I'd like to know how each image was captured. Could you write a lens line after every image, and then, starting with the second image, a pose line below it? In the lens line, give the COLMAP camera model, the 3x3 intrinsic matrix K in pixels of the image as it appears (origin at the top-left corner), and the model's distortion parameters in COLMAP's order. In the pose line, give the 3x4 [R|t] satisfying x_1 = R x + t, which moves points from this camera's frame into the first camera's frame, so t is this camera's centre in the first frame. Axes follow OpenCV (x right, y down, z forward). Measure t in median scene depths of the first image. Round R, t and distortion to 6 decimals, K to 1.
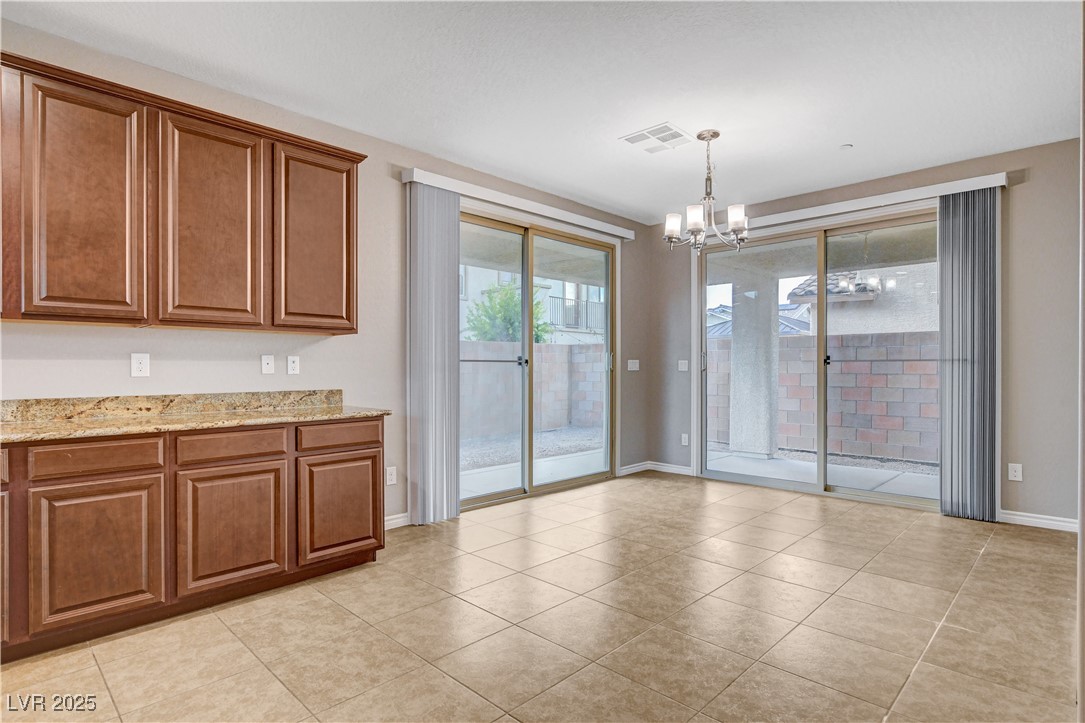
lens RADIAL K [[566.3, 0, 545.6], [0, 566.3, 375.3], [0, 0, 1]] dist [-0.009619, 0.001511]
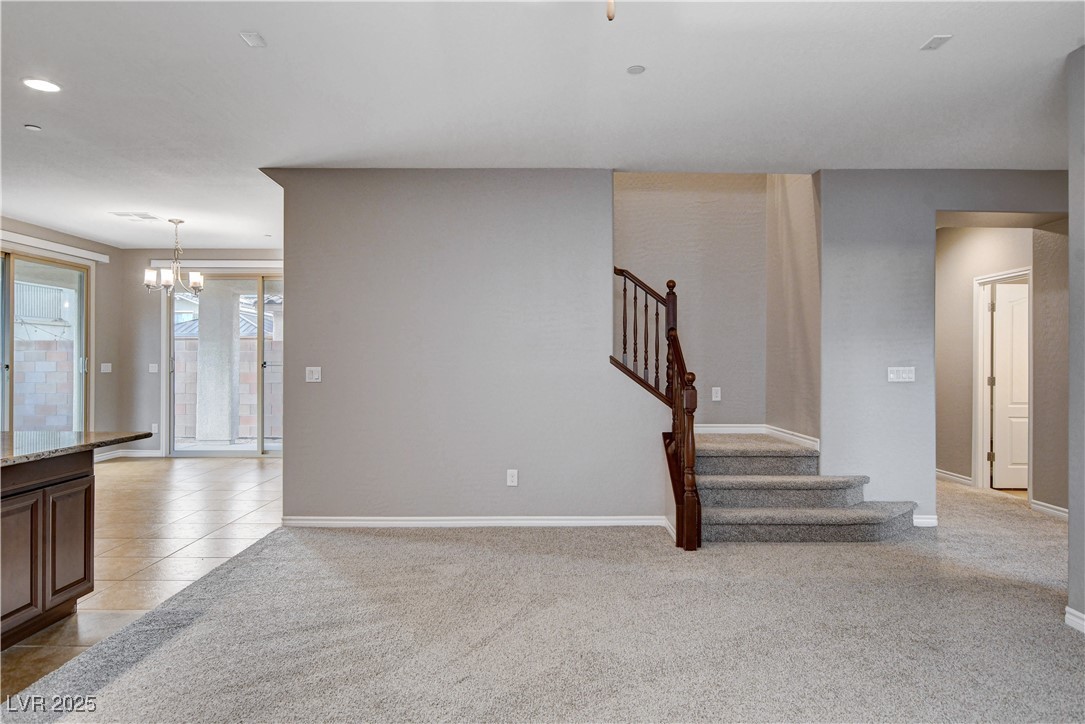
lens RADIAL K [[688.4, 0, 543.2], [0, 688.4, 358.2], [0, 0, 1]] dist [-0.008009, 0.005061]
pose [[0.716826, 0.006416, 0.697222, -0.203805], [0.006470, 0.999853, -0.015853, -0.010202], [-0.697222, 0.015875, 0.716680, -0.705046]]
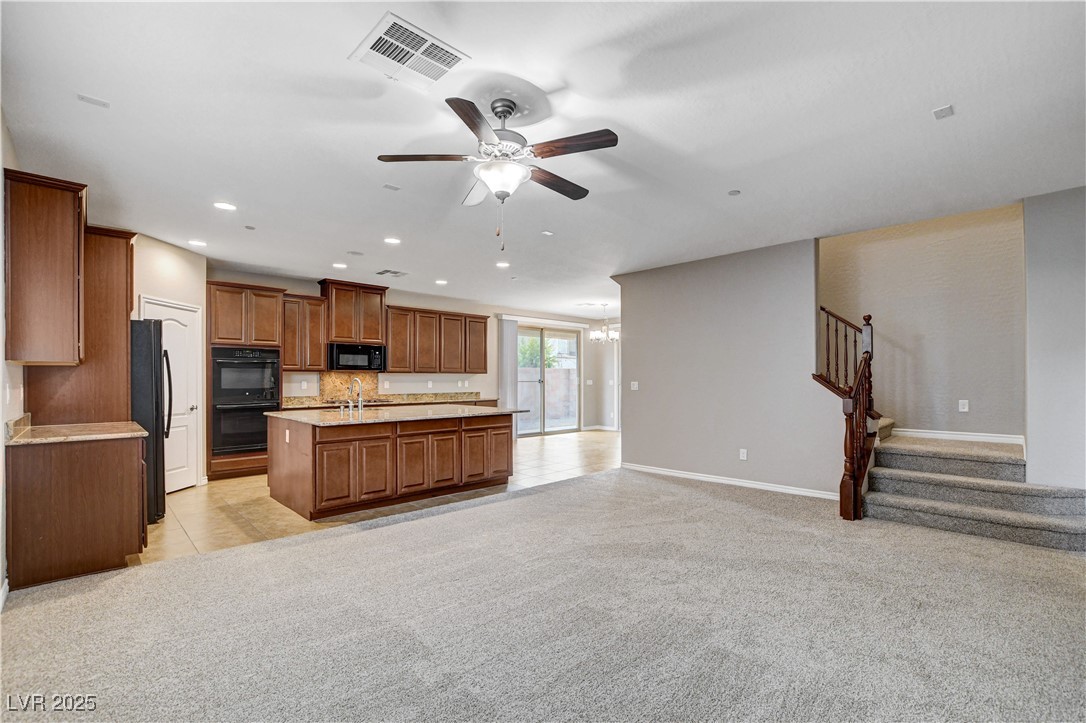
lens RADIAL K [[482.8, 0, 550.9], [0, 482.8, 376.1], [0, 0, 1]] dist [-0.019705, 0.002096]
pose [[0.999795, -0.000110, -0.020227, 0.042930], [-0.000289, 0.999805, -0.019732, -0.005125], [0.020225, 0.019734, 0.999601, -1.009130]]
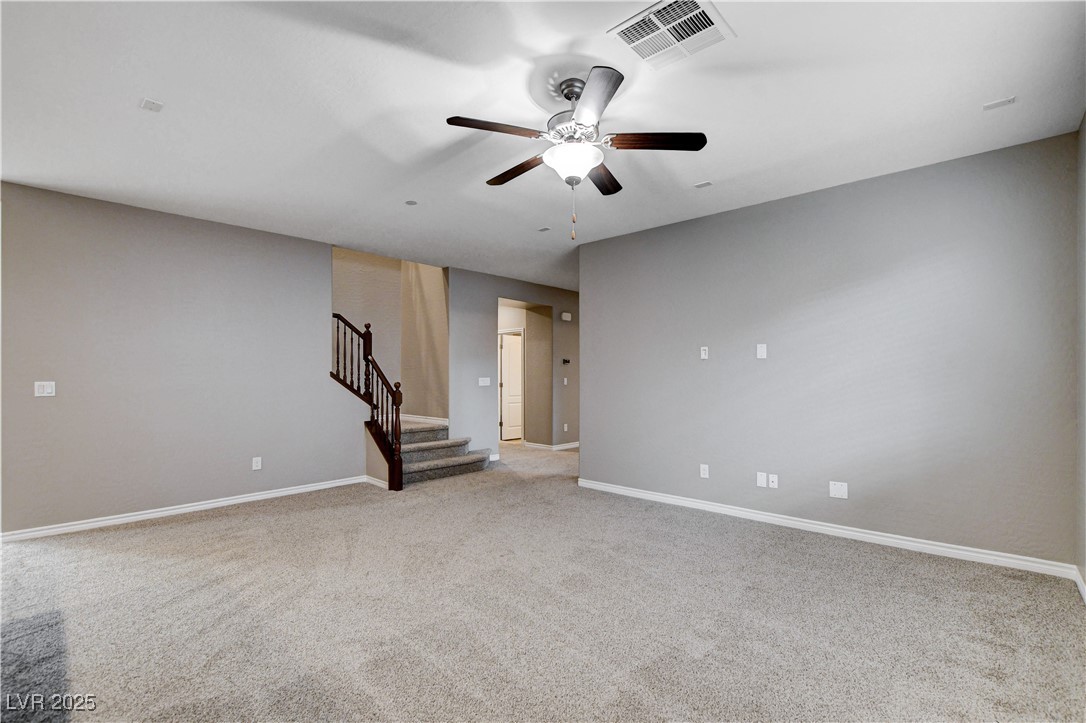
lens RADIAL K [[482.8, 0, 547.5], [0, 482.8, 375.1], [0, 0, 1]] dist [-0.019705, 0.002096]
pose [[-0.016799, 0.002572, 0.999856, -0.452606], [0.015840, 0.999872, -0.002306, -0.011953], [-0.999733, 0.015799, -0.016838, -0.512404]]
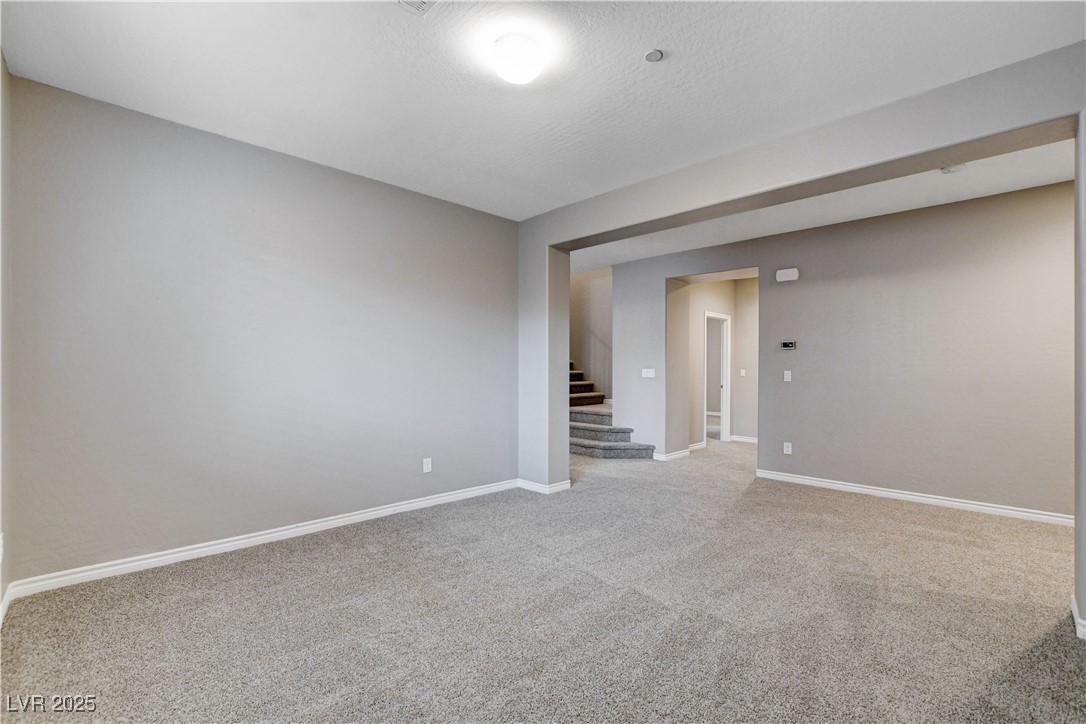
lens RADIAL K [[482.8, 0, 552.5], [0, 482.8, 367.1], [0, 0, 1]] dist [-0.019705, 0.002096]
pose [[0.999988, -0.002326, -0.004255, 0.583339], [0.002292, 0.999966, -0.007902, -0.005872], [0.004274, 0.007892, 0.999960, -1.565063]]
